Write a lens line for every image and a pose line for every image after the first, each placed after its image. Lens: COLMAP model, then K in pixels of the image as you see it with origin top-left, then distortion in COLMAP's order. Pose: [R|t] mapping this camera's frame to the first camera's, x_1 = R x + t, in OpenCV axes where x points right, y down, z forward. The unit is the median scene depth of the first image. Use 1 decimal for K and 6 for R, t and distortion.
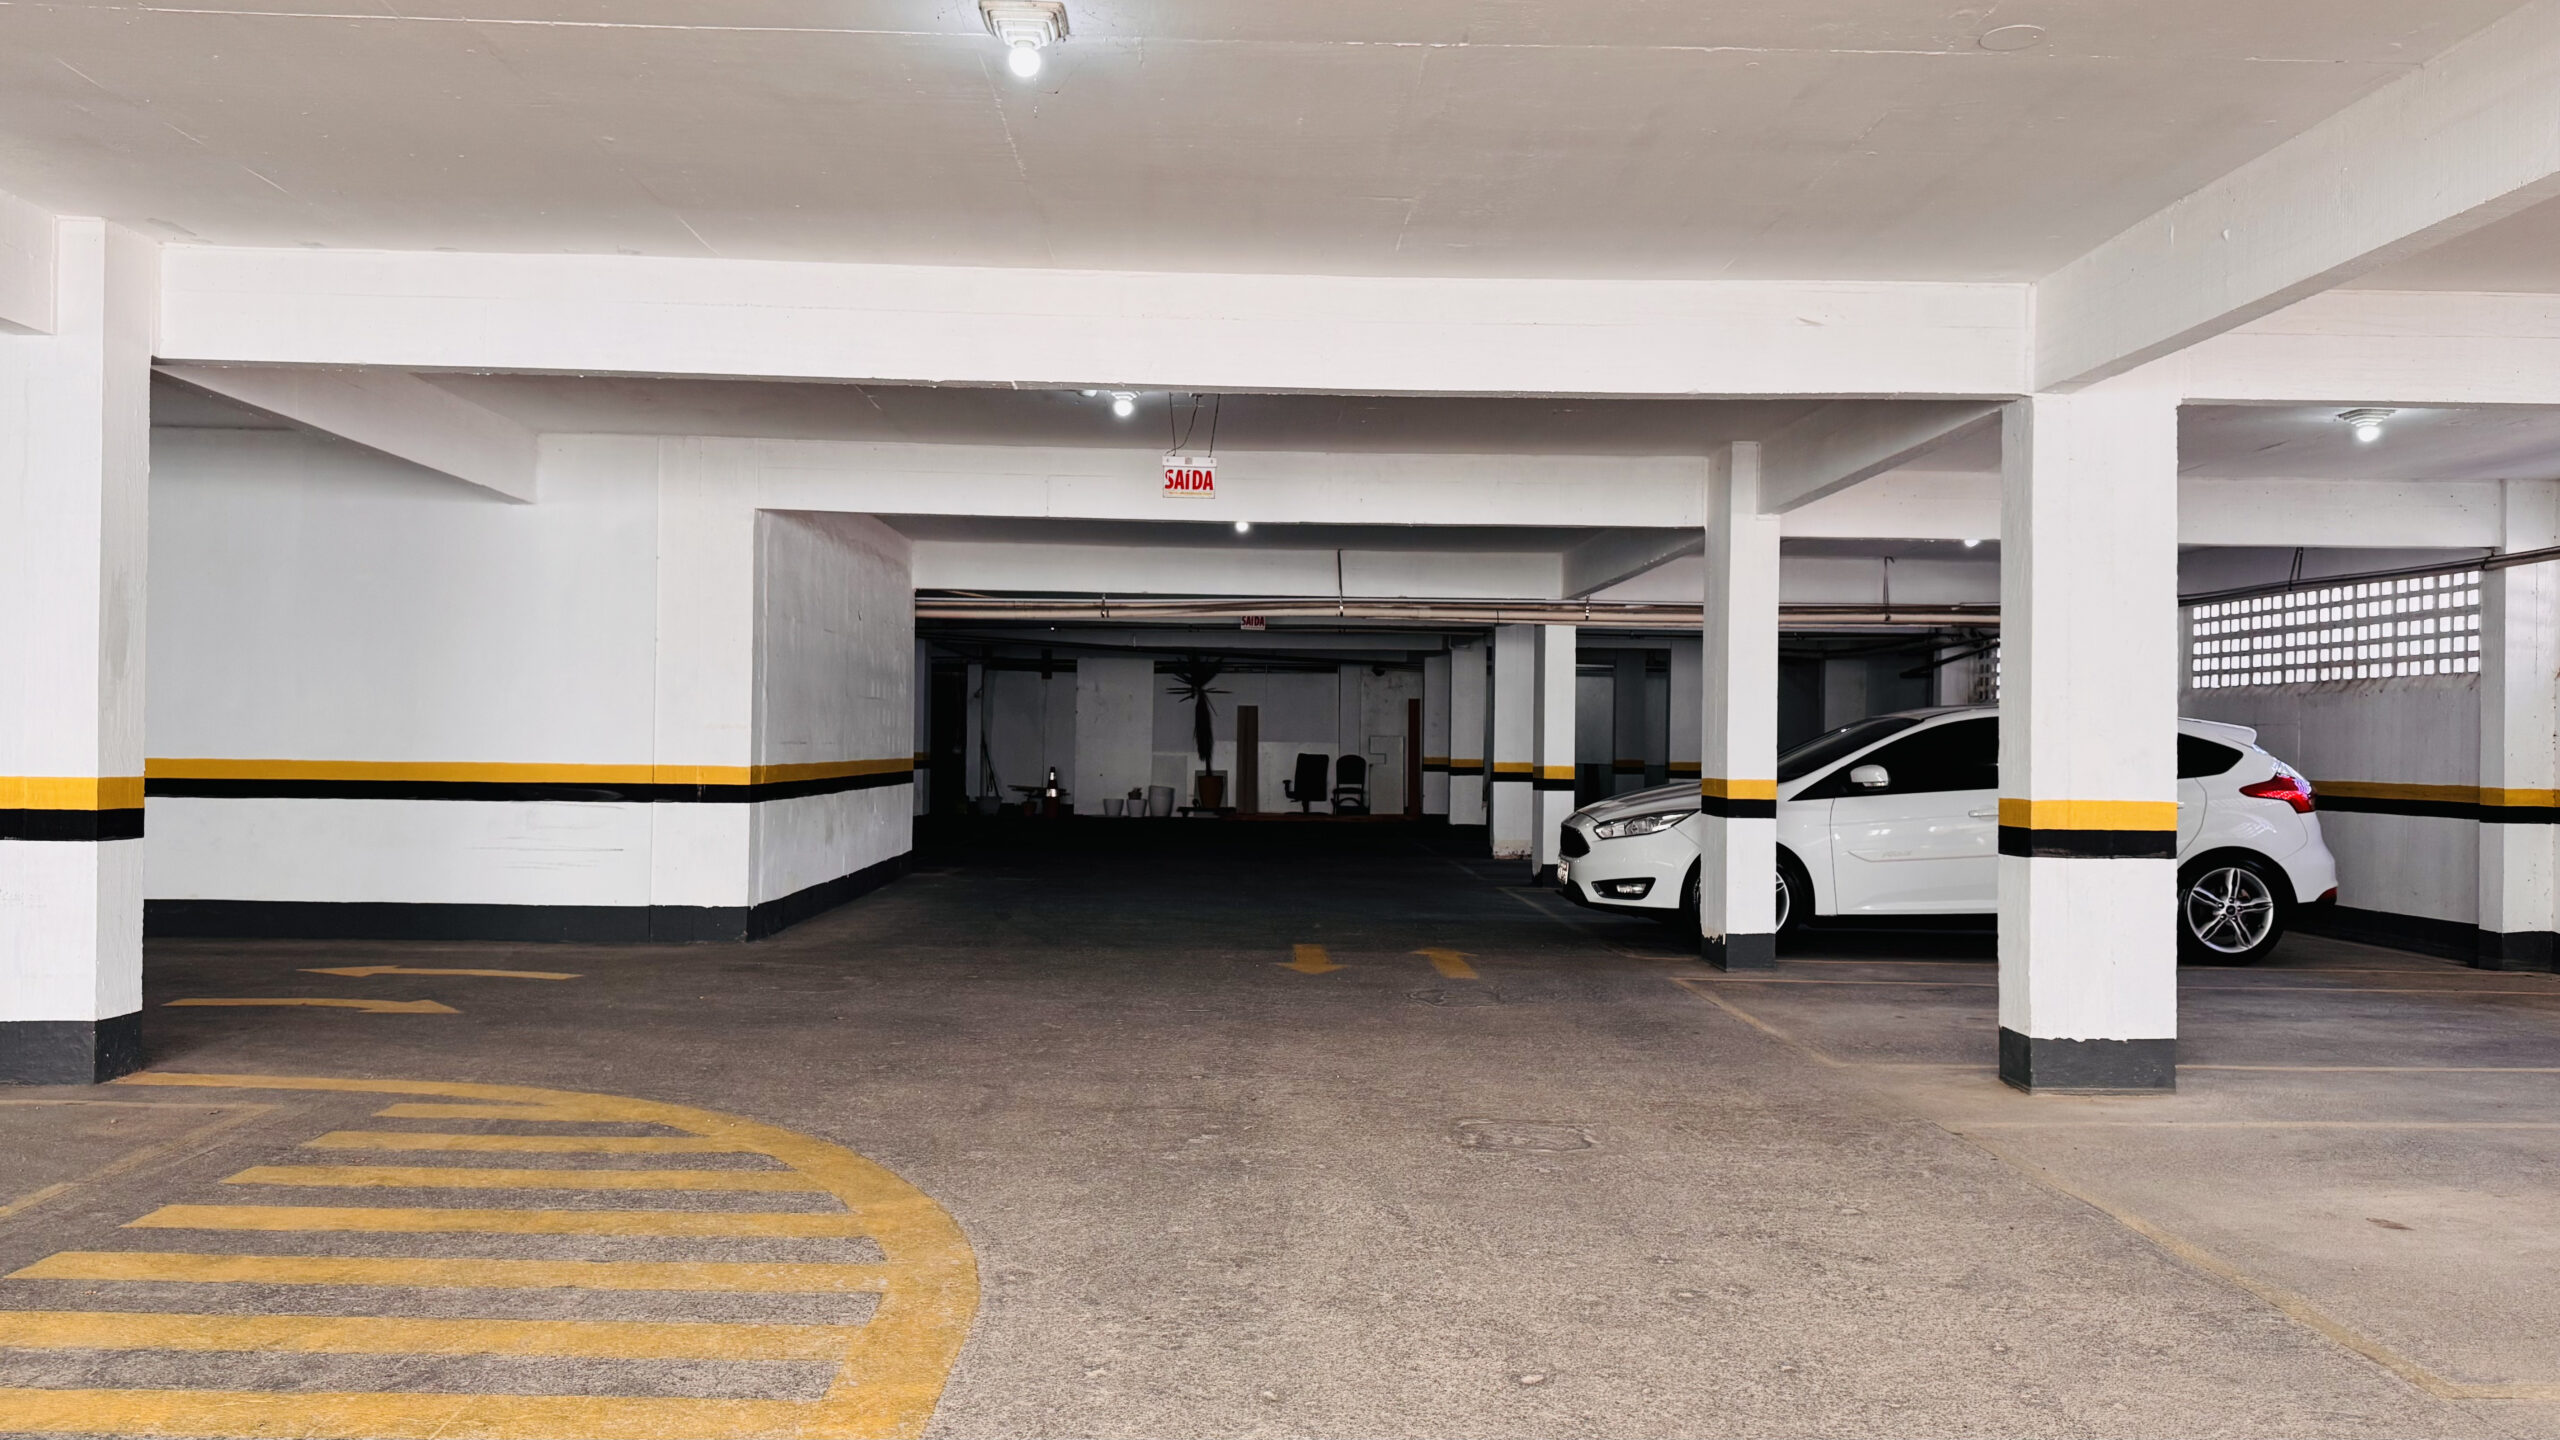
lens RADIAL K [[1775.2, 0, 1280.0], [0, 1775.2, 720.0], [0, 0, 1]] dist [0.097559, -0.134898]
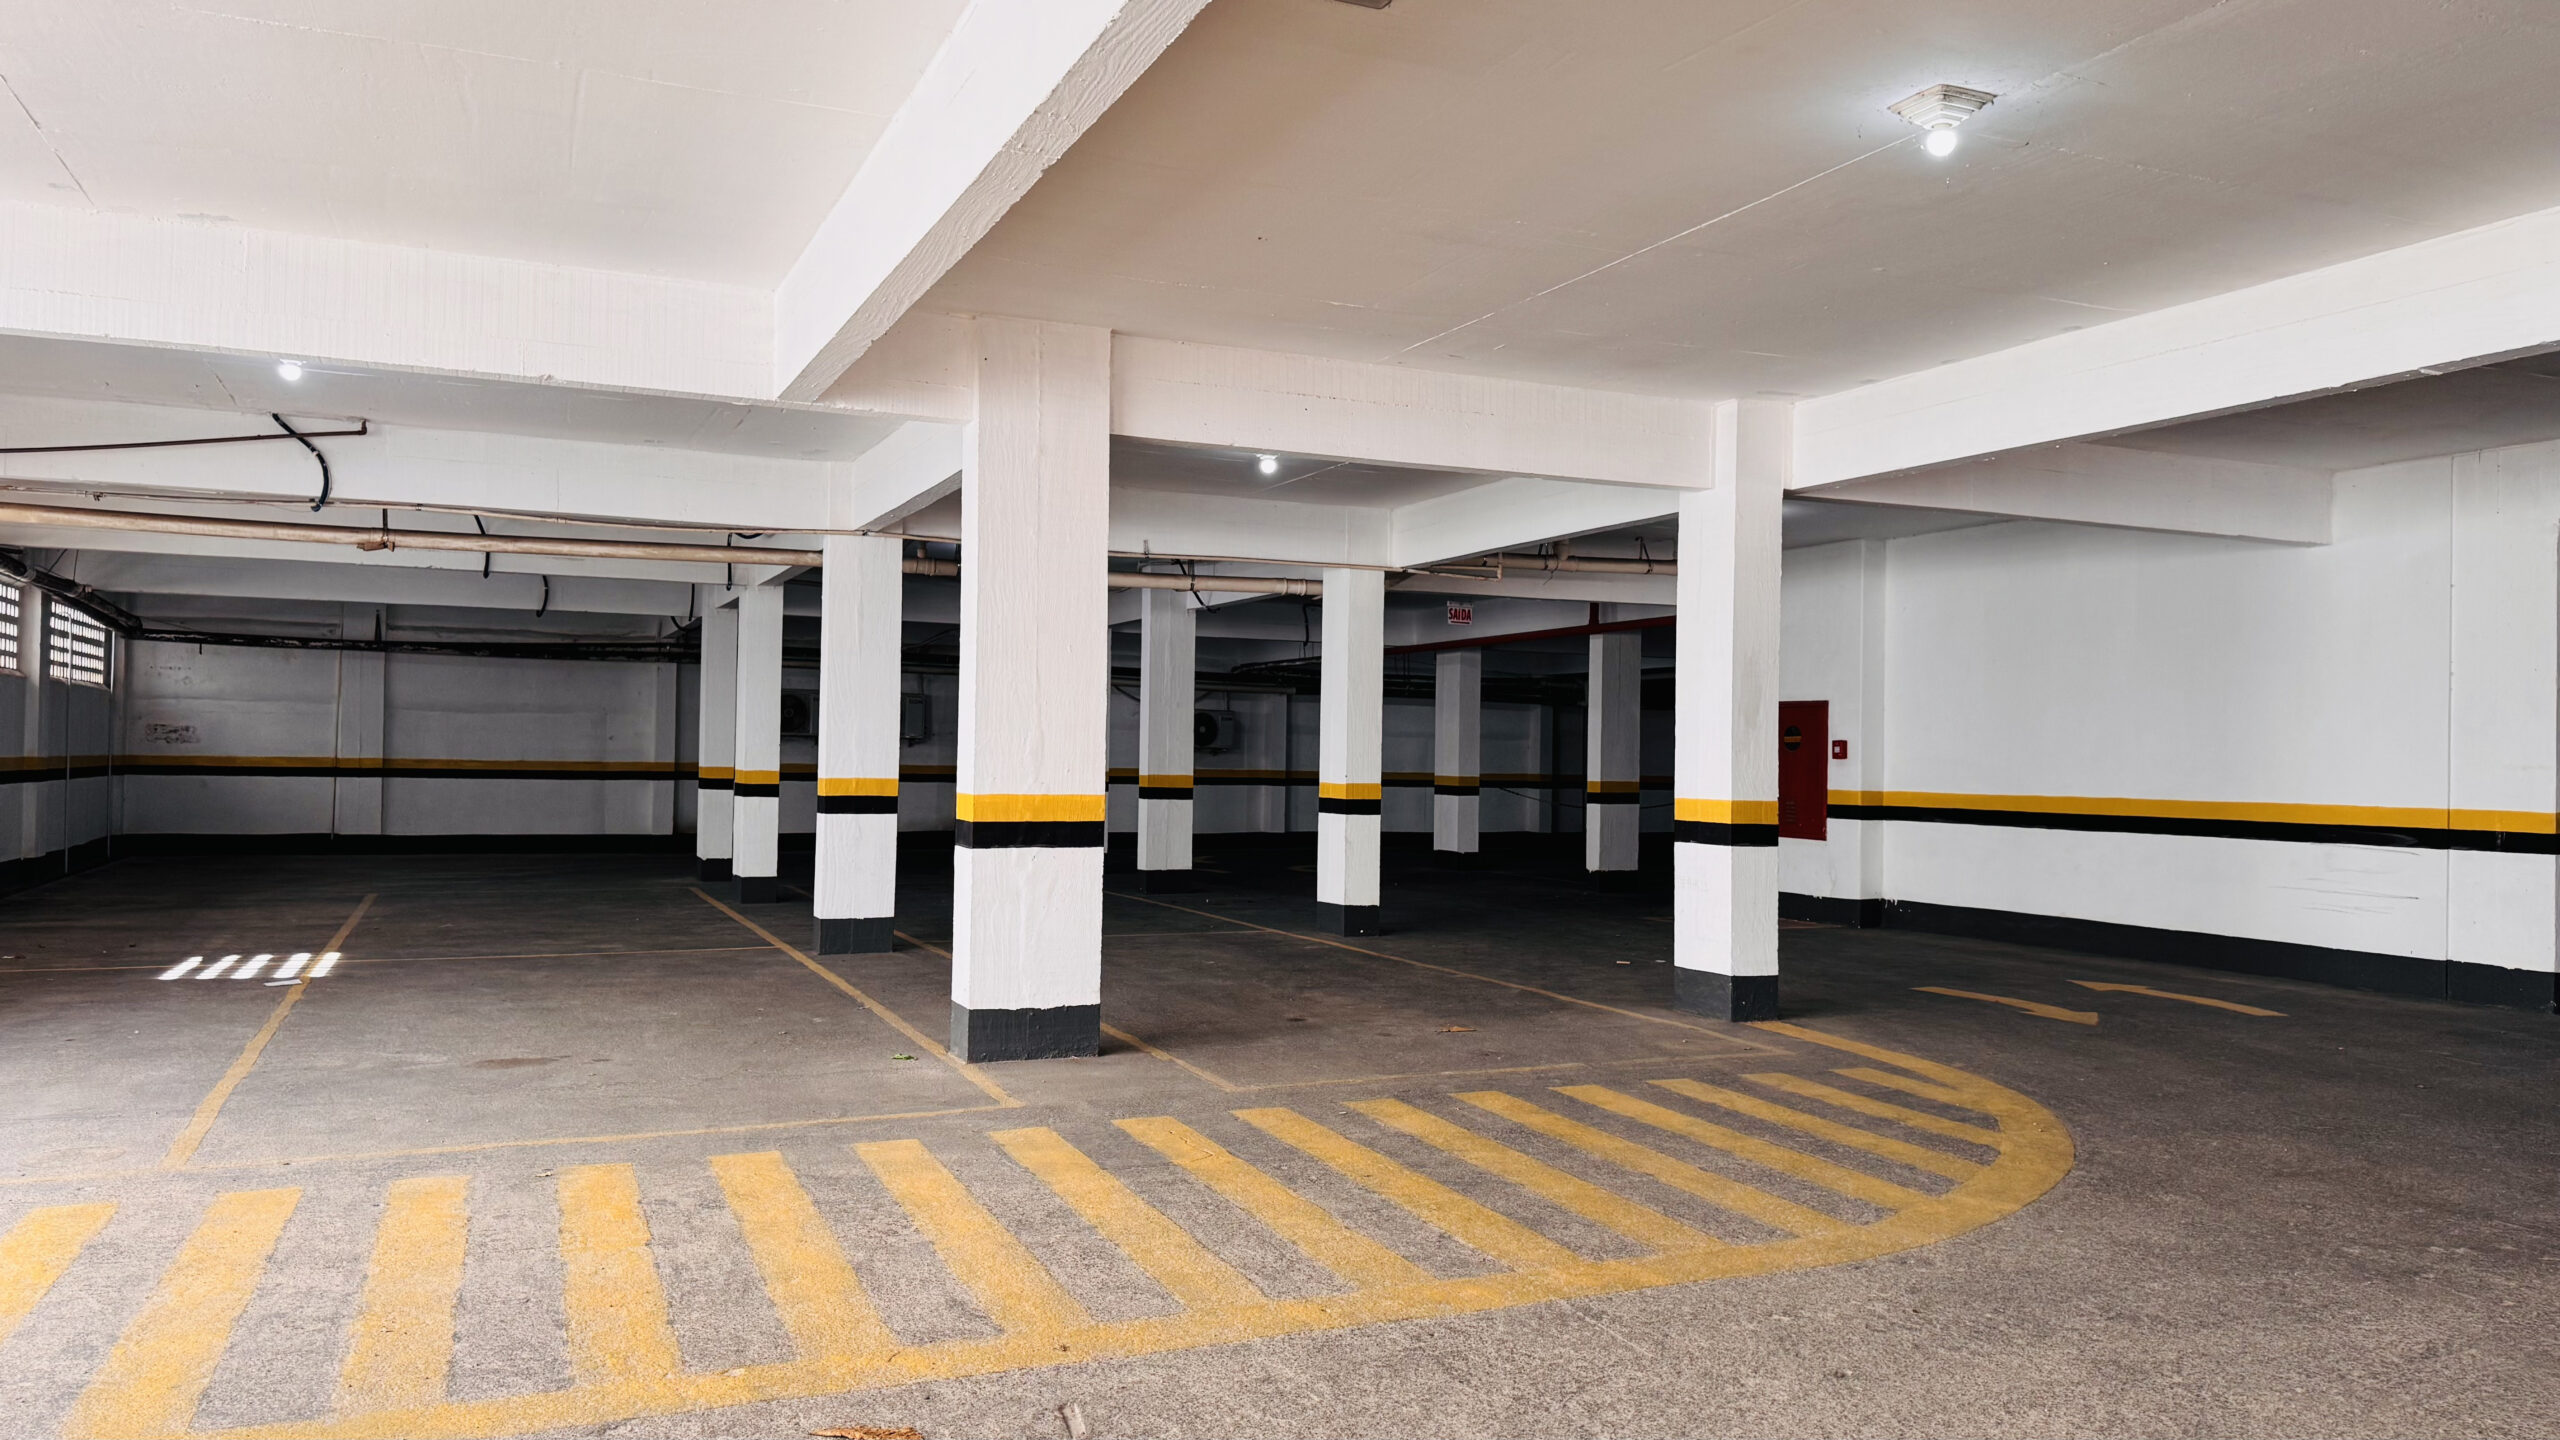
lens RADIAL K [[1806.3, 0, 1280.0], [0, 1806.3, 720.0], [0, 0, 1]] dist [-0.009855, -0.008186]
pose [[0.374481, -0.024313, -0.926916, 0.715021], [-0.001151, 0.999643, -0.026686, 0.011234], [0.927234, 0.011061, 0.374319, 0.225083]]
